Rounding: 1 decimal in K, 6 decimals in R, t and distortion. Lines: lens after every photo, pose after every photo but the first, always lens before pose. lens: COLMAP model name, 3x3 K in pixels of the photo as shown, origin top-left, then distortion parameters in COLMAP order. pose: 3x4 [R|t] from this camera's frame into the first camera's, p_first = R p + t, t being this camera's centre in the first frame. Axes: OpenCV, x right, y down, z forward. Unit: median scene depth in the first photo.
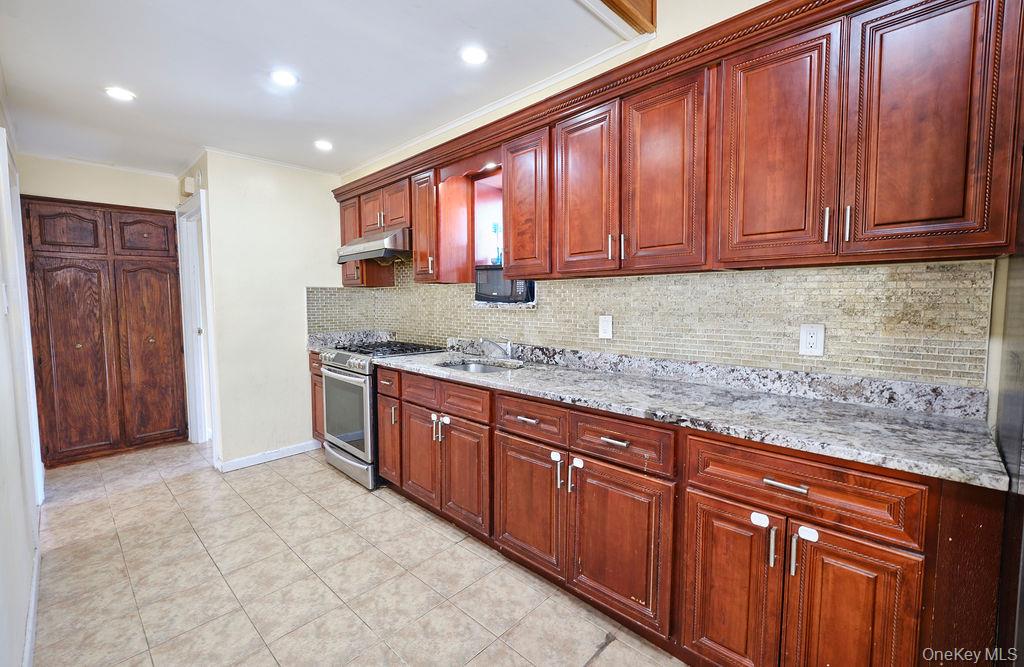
lens RADIAL K [[437.2, 0, 508.4], [0, 437.2, 330.4], [0, 0, 1]] dist [0.002192, 0.000001]
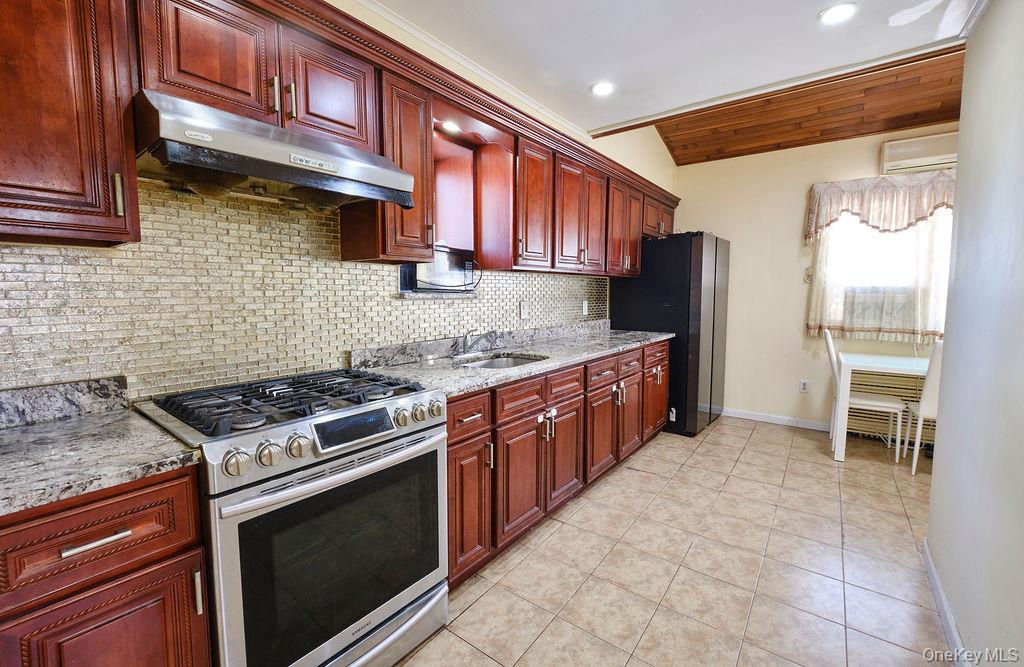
lens RADIAL K [[437.2, 0, 507.9], [0, 437.2, 330.8], [0, 0, 1]] dist [0.002192, 0.000001]
pose [[-0.129309, -0.087277, 0.987756, -1.183072], [0.068821, 0.992927, 0.096743, -0.084076], [-0.989213, 0.080488, -0.122388, 1.326628]]
